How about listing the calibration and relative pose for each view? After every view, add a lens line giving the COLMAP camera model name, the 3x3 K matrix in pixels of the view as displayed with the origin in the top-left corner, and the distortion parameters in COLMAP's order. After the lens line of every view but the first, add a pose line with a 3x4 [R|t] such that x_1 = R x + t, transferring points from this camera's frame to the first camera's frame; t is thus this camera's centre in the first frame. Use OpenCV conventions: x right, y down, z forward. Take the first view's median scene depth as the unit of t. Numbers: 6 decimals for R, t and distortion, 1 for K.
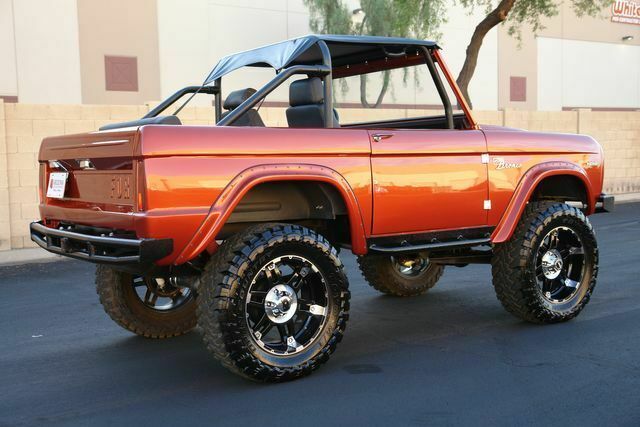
lens RADIAL K [[798.0, 0, 331.2], [0, 798.0, 214.5], [0, 0, 1]] dist [0.016997, 0.044008]
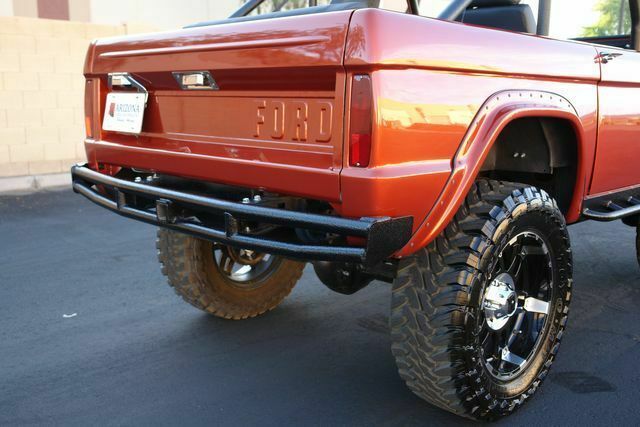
lens RADIAL K [[645.1, 0, 320.0], [0, 645.1, 213.5], [0, 0, 1]] dist [0.002829, 0.018861]
pose [[0.988382, 0.005367, 0.151894, -0.274855], [-0.022580, 0.993471, 0.111828, -0.017640], [-0.150302, -0.113959, 0.982050, 0.464229]]
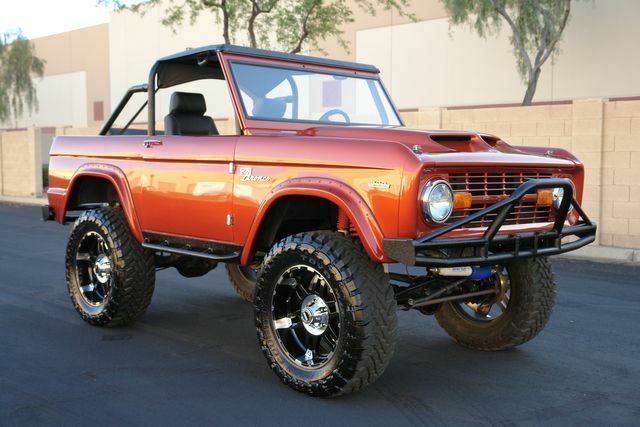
lens RADIAL K [[798.0, 0, 331.2], [0, 798.0, 214.5], [0, 0, 1]] dist [0.016997, 0.044008]
pose [[0.140896, 0.095629, -0.985395, 1.210984], [-0.084341, 0.992865, 0.084295, -0.113940], [0.986425, 0.071232, 0.147956, 1.091978]]
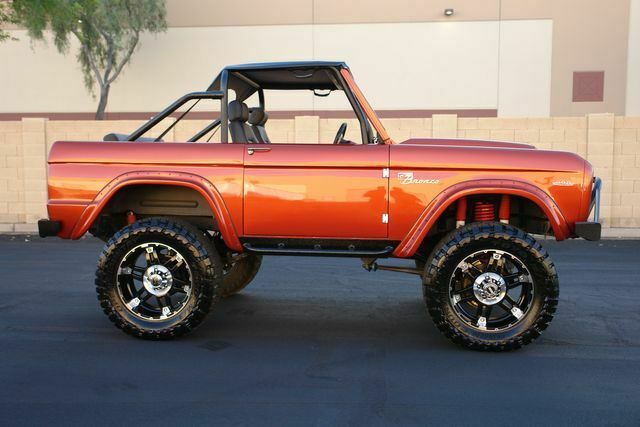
lens RADIAL K [[645.1, 0, 320.0], [0, 645.1, 213.5], [0, 0, 1]] dist [0.002829, 0.018861]
pose [[0.745119, 0.080409, -0.662067, 0.753576], [-0.069033, 0.996672, 0.043355, -0.053814], [0.663349, 0.013400, 0.748190, 0.368574]]
